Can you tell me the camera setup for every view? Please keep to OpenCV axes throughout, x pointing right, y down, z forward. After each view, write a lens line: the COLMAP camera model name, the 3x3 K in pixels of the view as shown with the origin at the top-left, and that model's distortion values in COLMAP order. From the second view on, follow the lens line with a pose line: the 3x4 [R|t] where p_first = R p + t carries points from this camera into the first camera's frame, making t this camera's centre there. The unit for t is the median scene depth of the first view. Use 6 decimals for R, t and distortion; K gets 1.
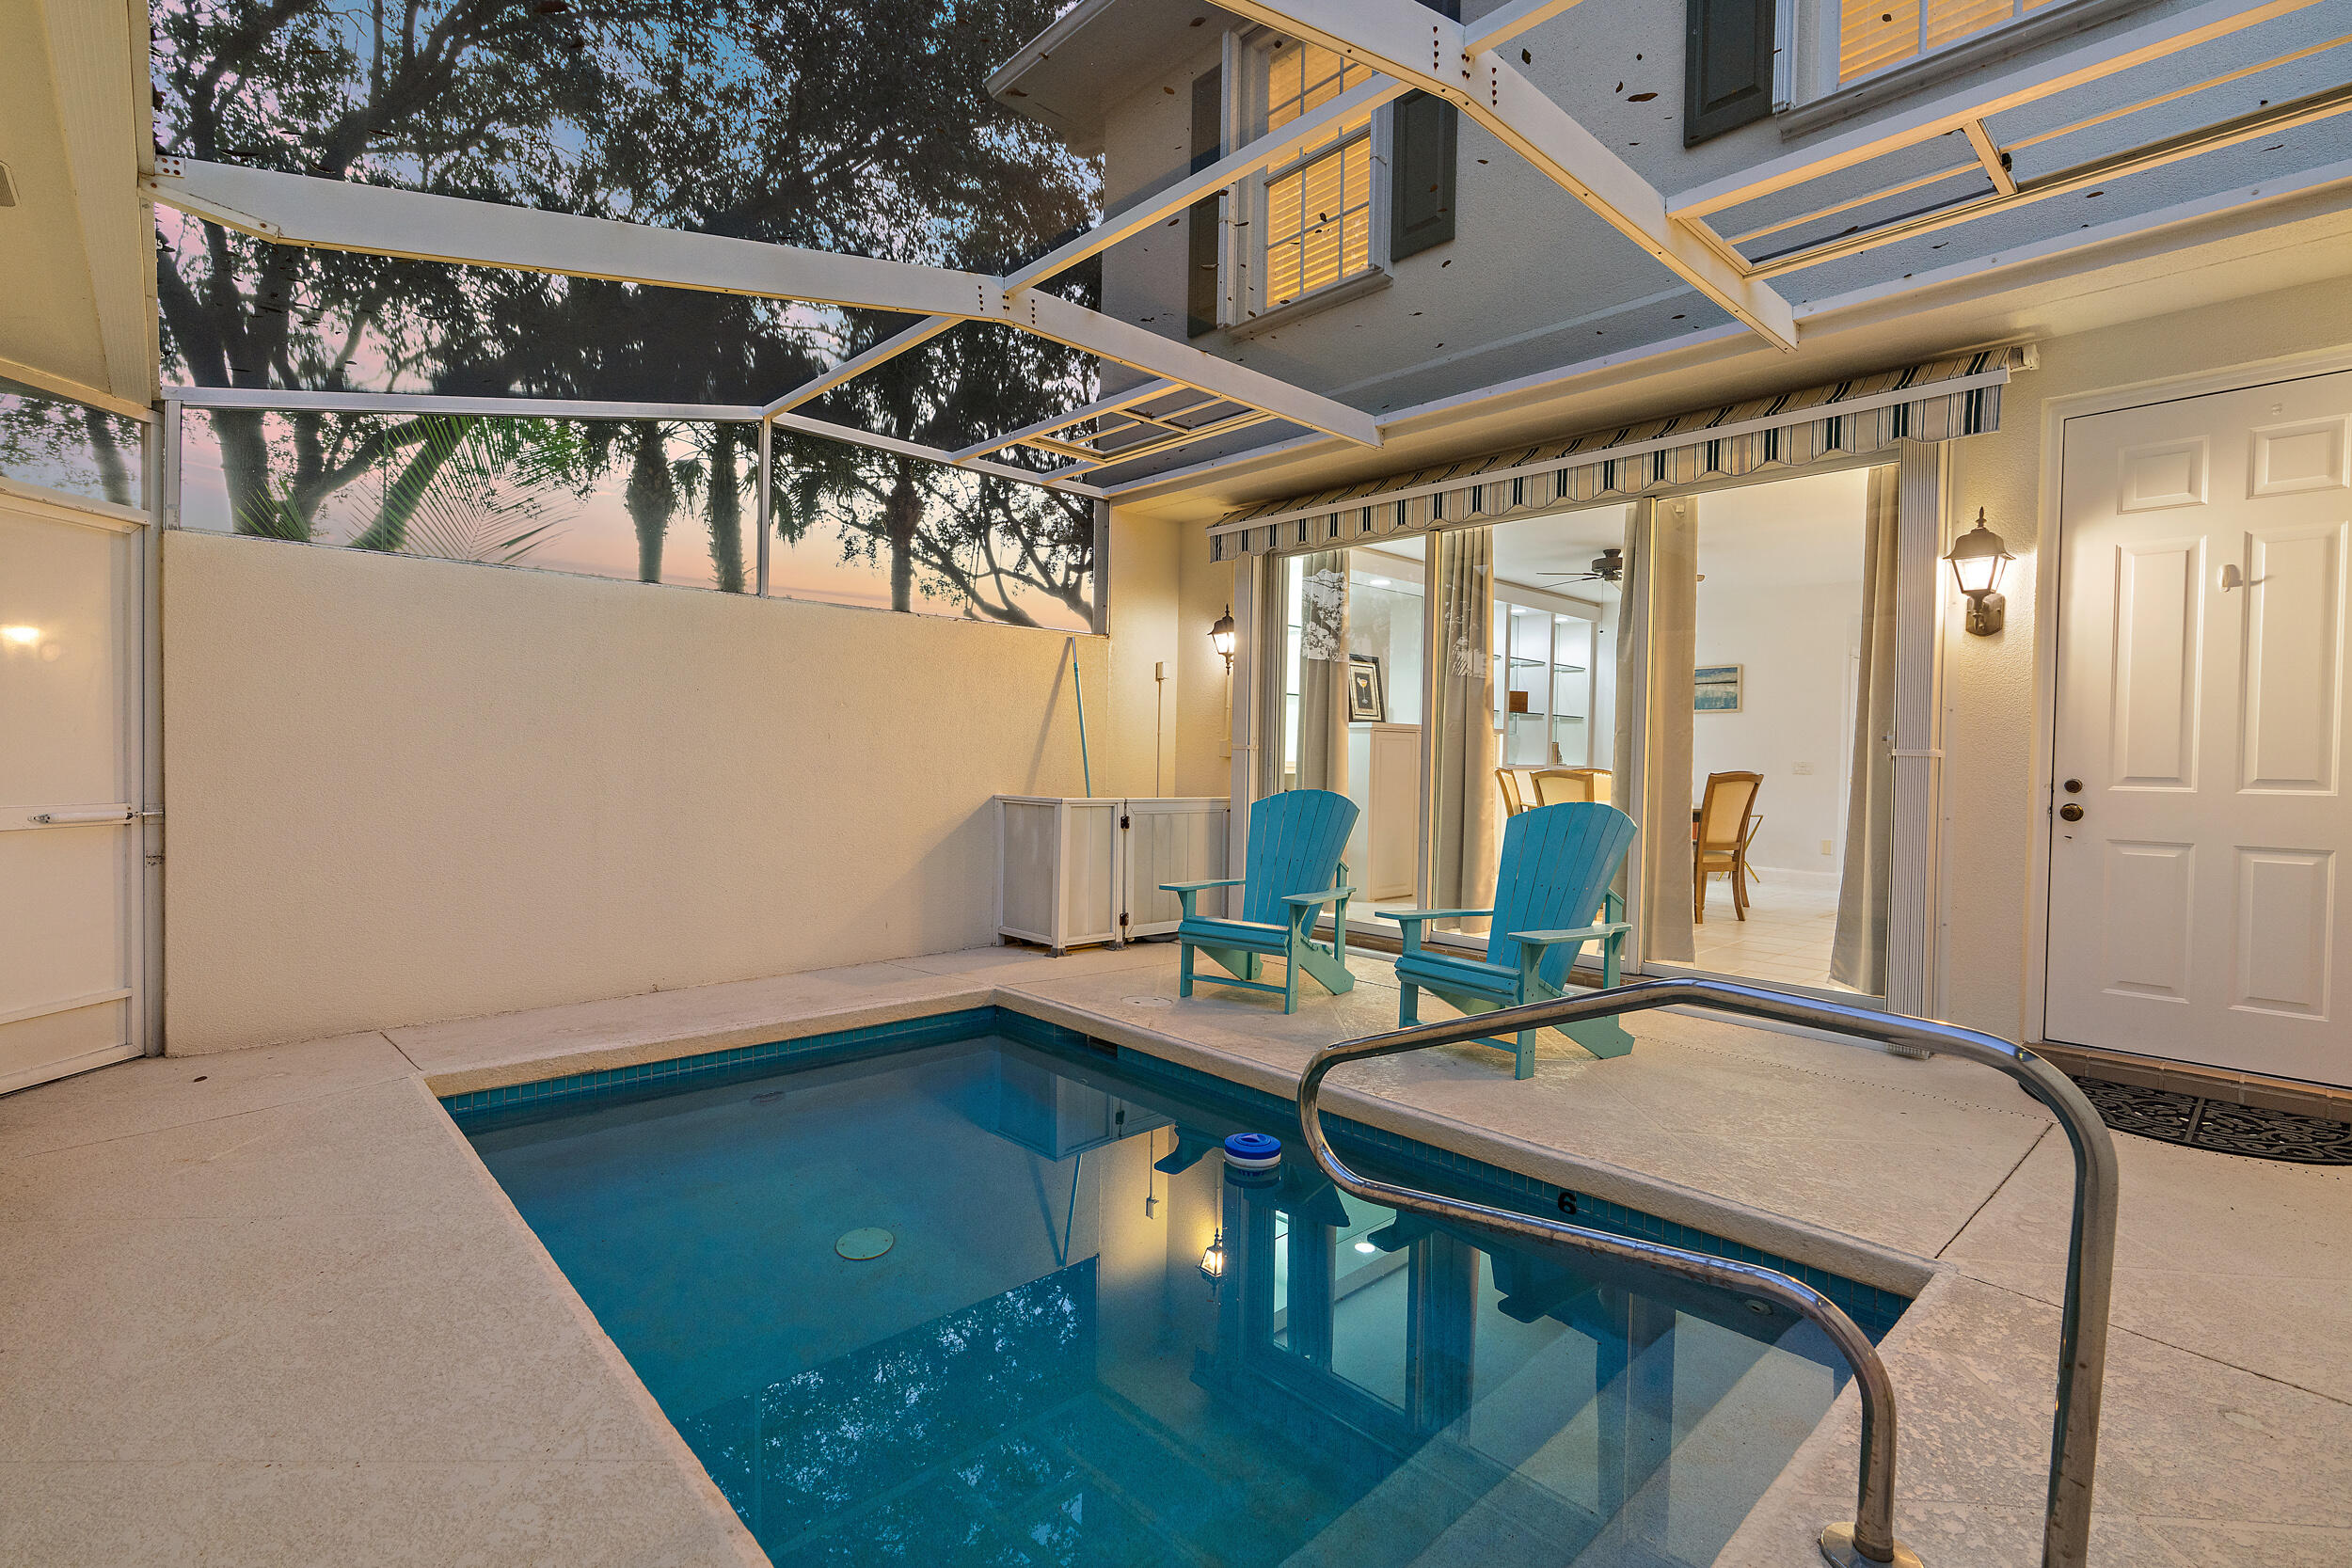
lens RADIAL K [[1080.0, 0, 1164.6], [0, 1080.0, 790.8], [0, 0, 1]] dist [0.001141, 0.000547]
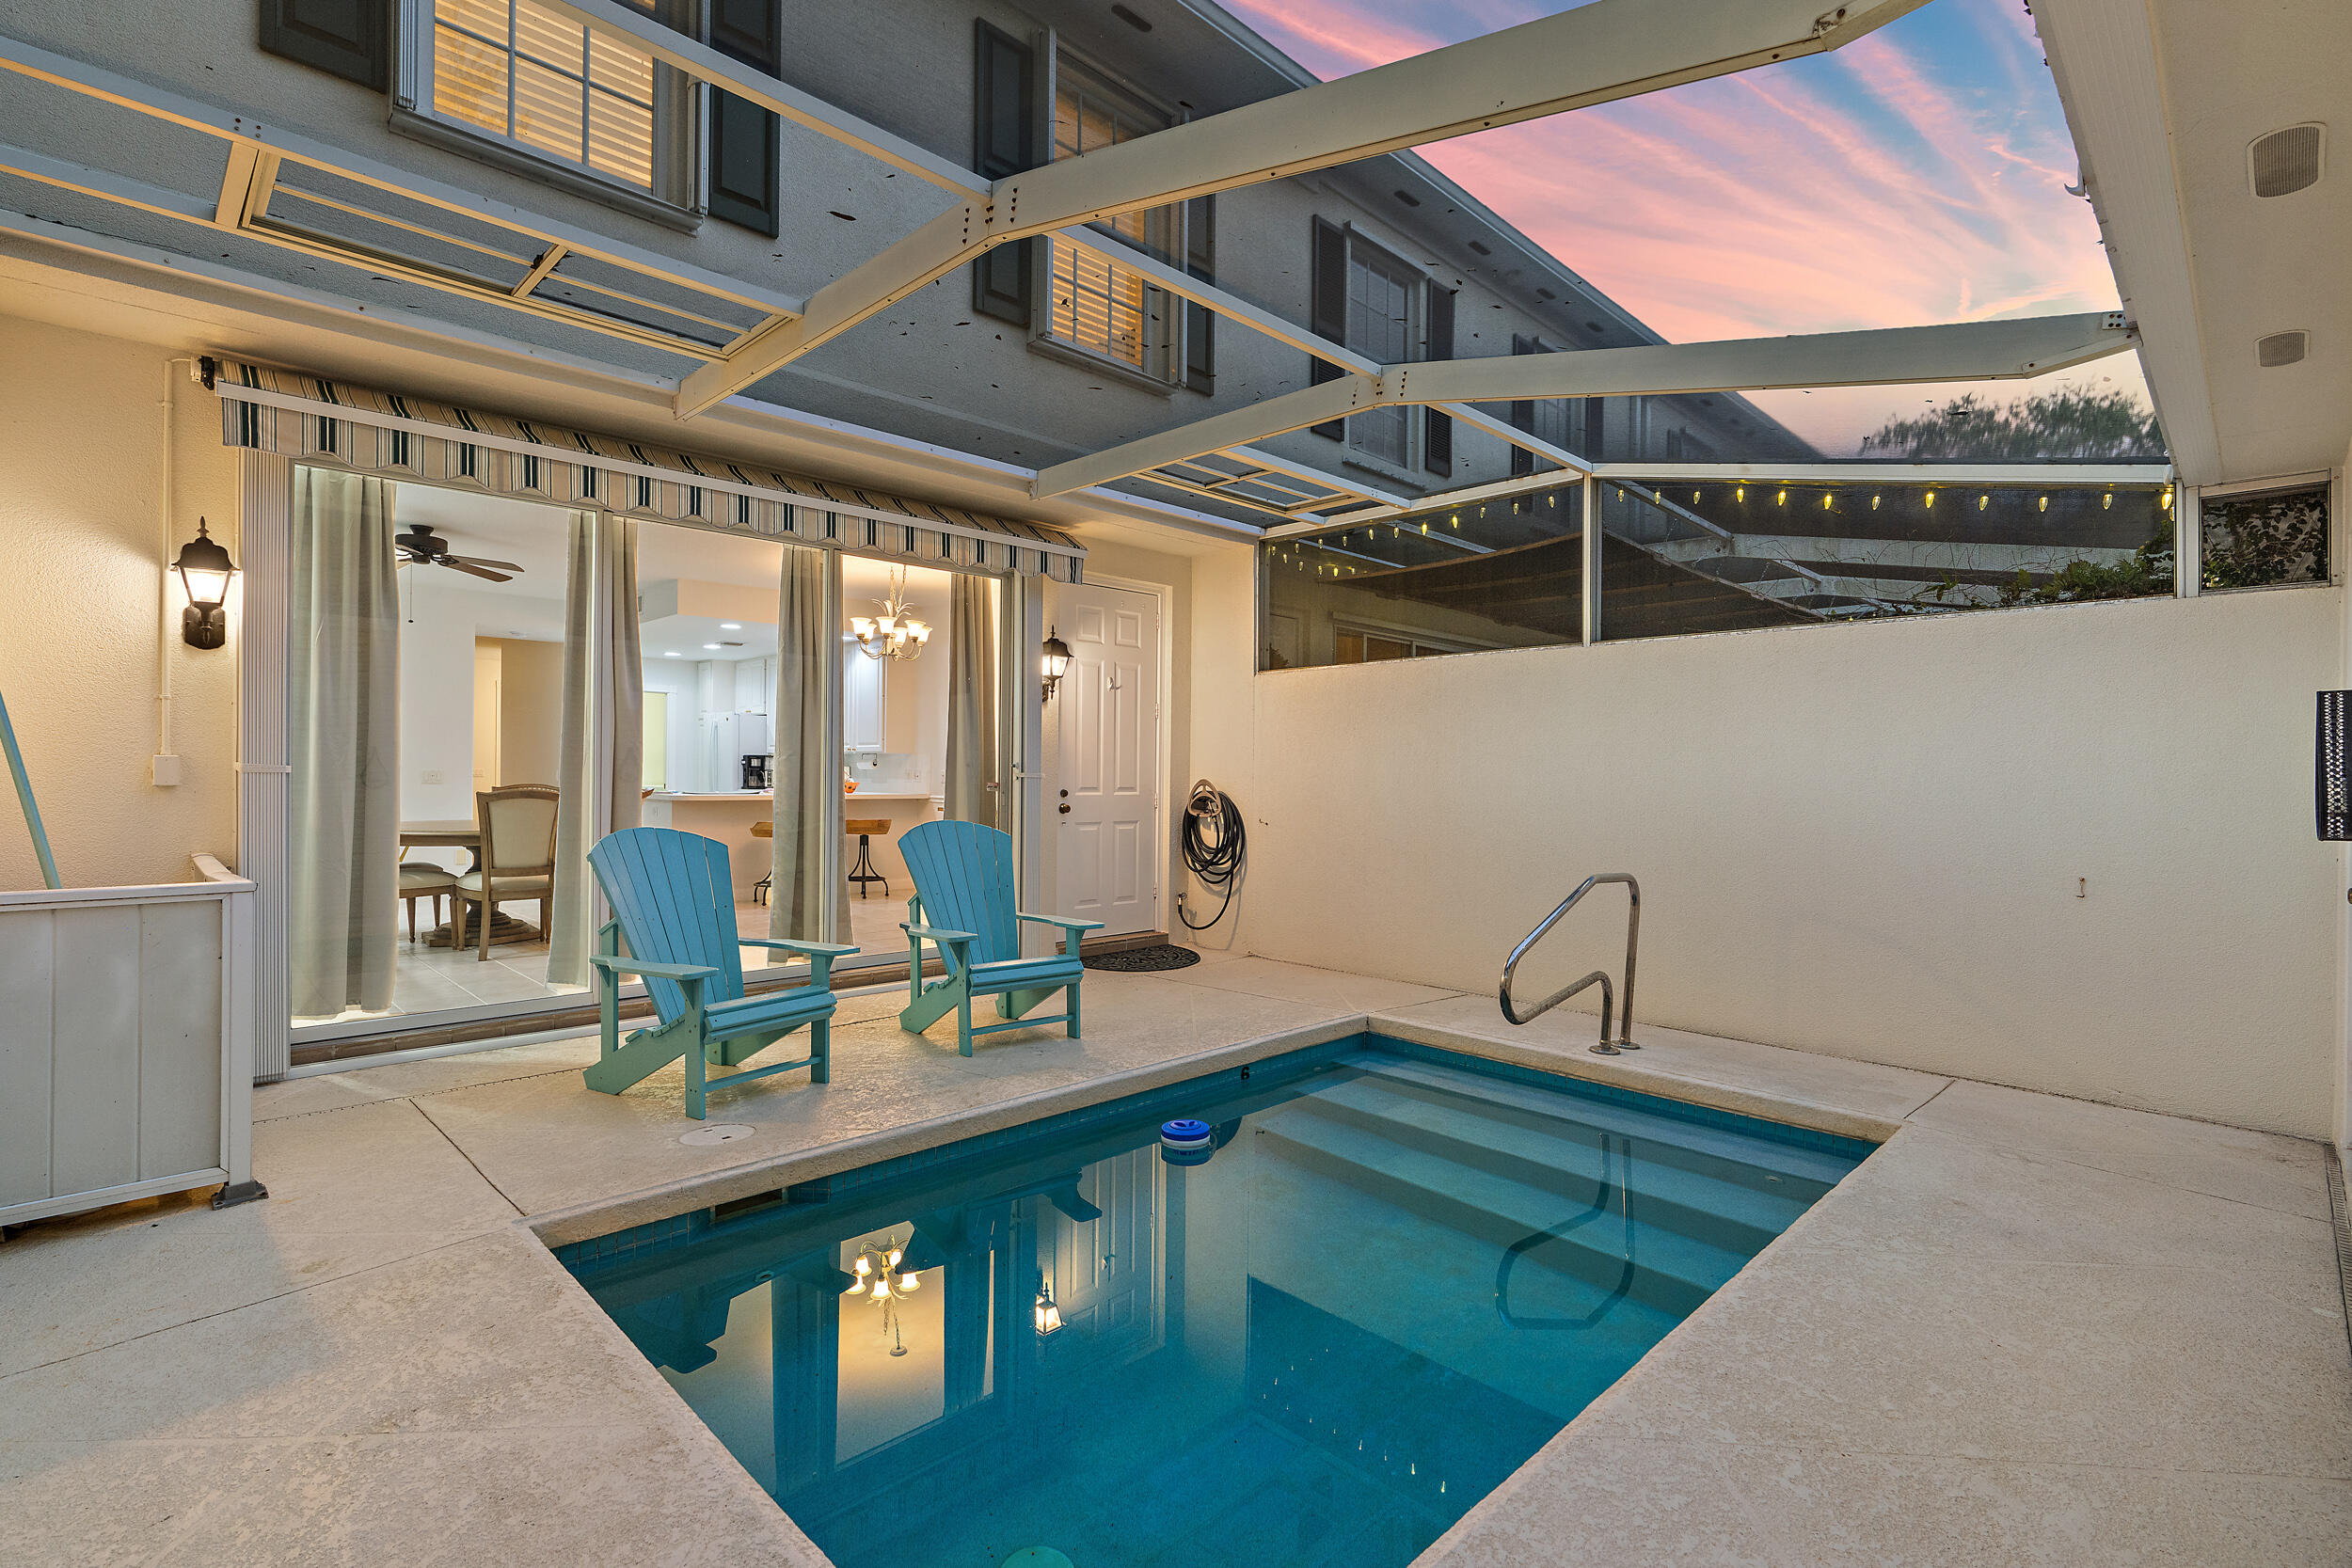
lens RADIAL K [[1080.0, 0, 1139.5], [0, 1080.0, 771.2], [0, 0, 1]] dist [0.001141, 0.000547]
pose [[-0.022932, 0.003470, 0.999731, -0.626359], [0.038483, 0.999256, -0.002586, -0.021699], [-0.998996, 0.038413, -0.023049, 0.640990]]
